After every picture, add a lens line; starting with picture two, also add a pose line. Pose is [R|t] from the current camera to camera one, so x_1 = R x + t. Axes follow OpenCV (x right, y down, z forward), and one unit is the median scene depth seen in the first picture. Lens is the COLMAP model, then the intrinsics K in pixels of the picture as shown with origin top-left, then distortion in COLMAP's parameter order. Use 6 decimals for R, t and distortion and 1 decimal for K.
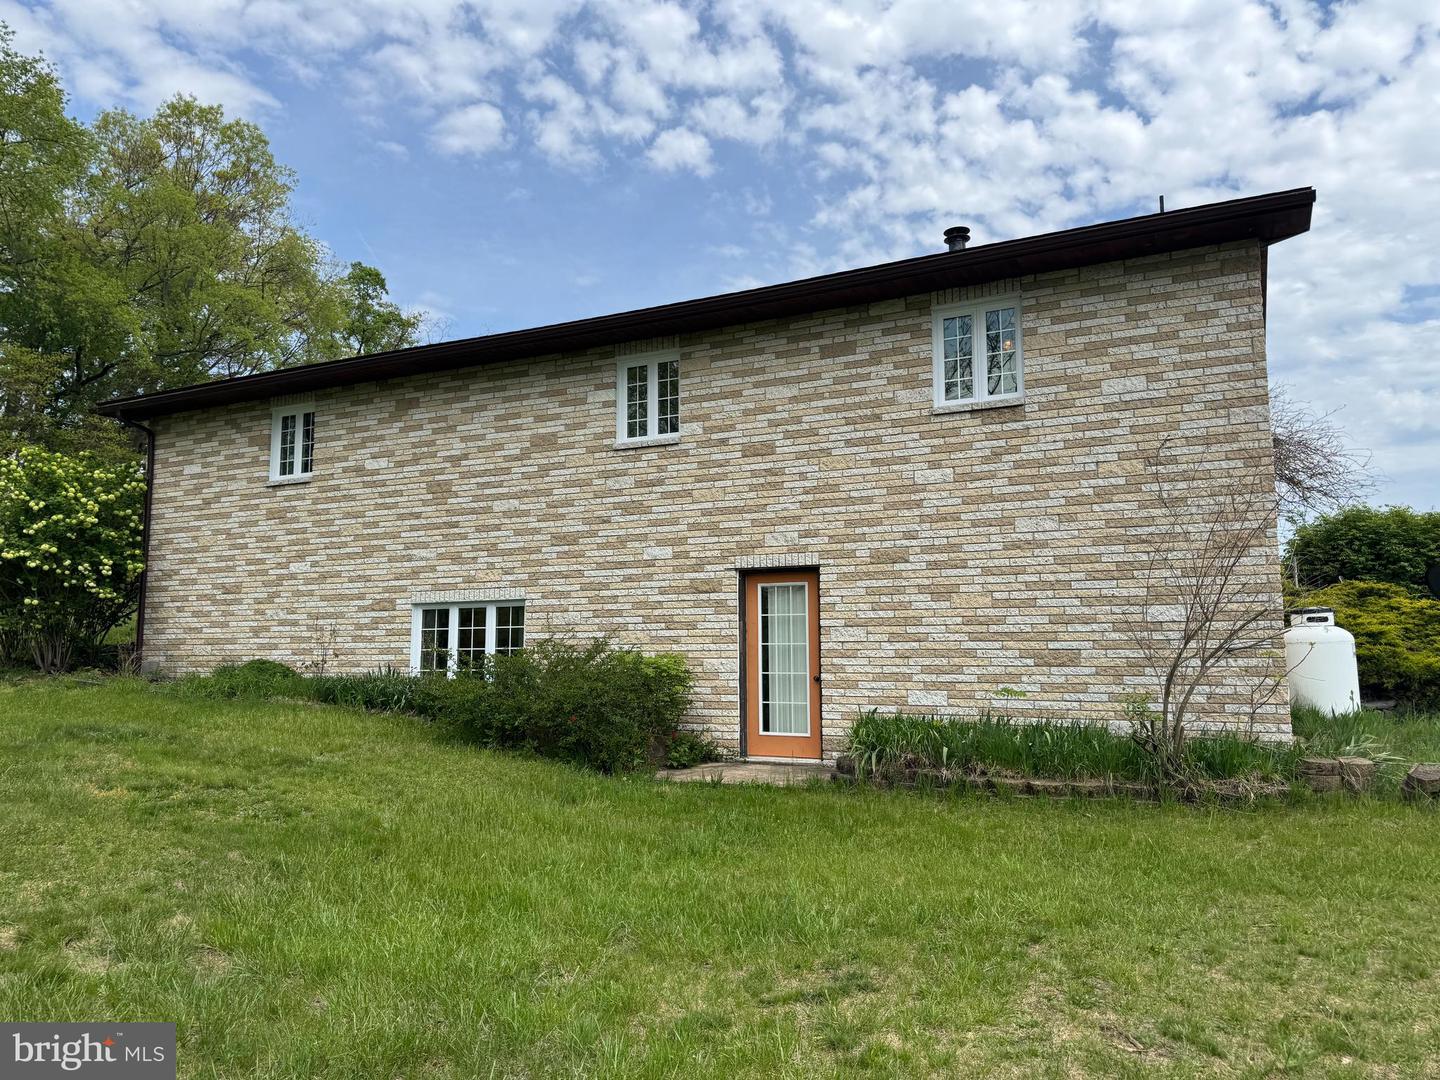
lens RADIAL K [[1069.7, 0, 720.0], [0, 1069.7, 540.0], [0, 0, 1]] dist [0.067677, -0.000724]
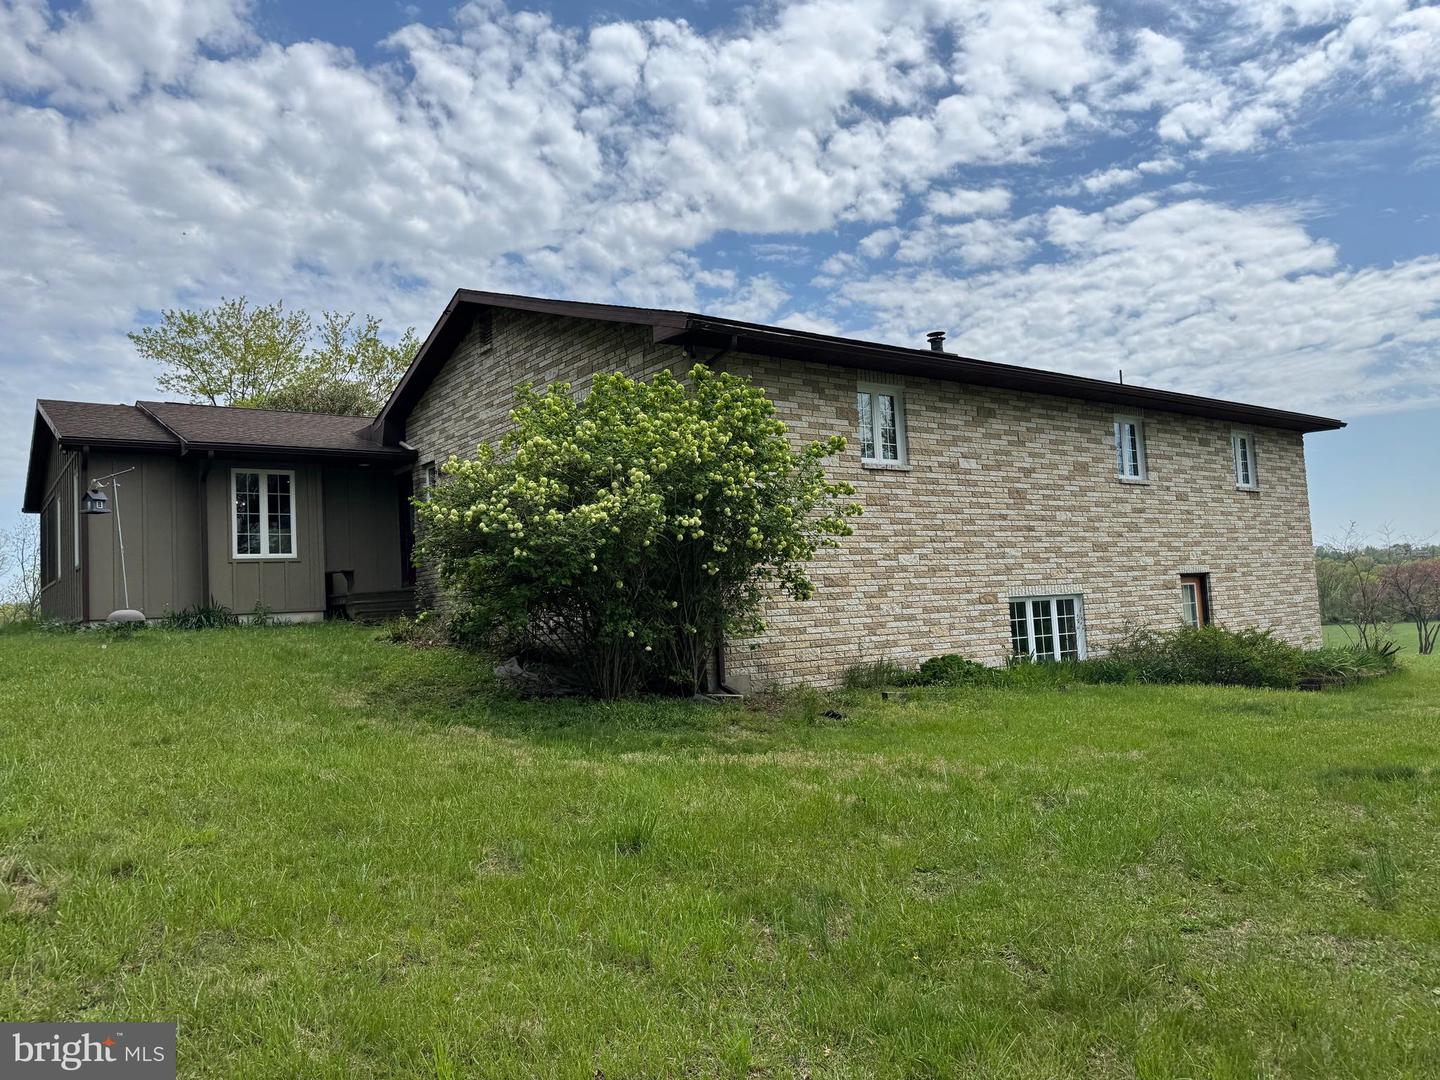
lens RADIAL K [[1078.4, 0, 720.0], [0, 1078.4, 540.0], [0, 0, 1]] dist [-0.000421, 0.000414]
pose [[0.436395, 0.048247, 0.898461, -1.385886], [-0.044173, 0.998506, -0.032163, 0.048410], [-0.898670, -0.025652, 0.437874, 0.771541]]
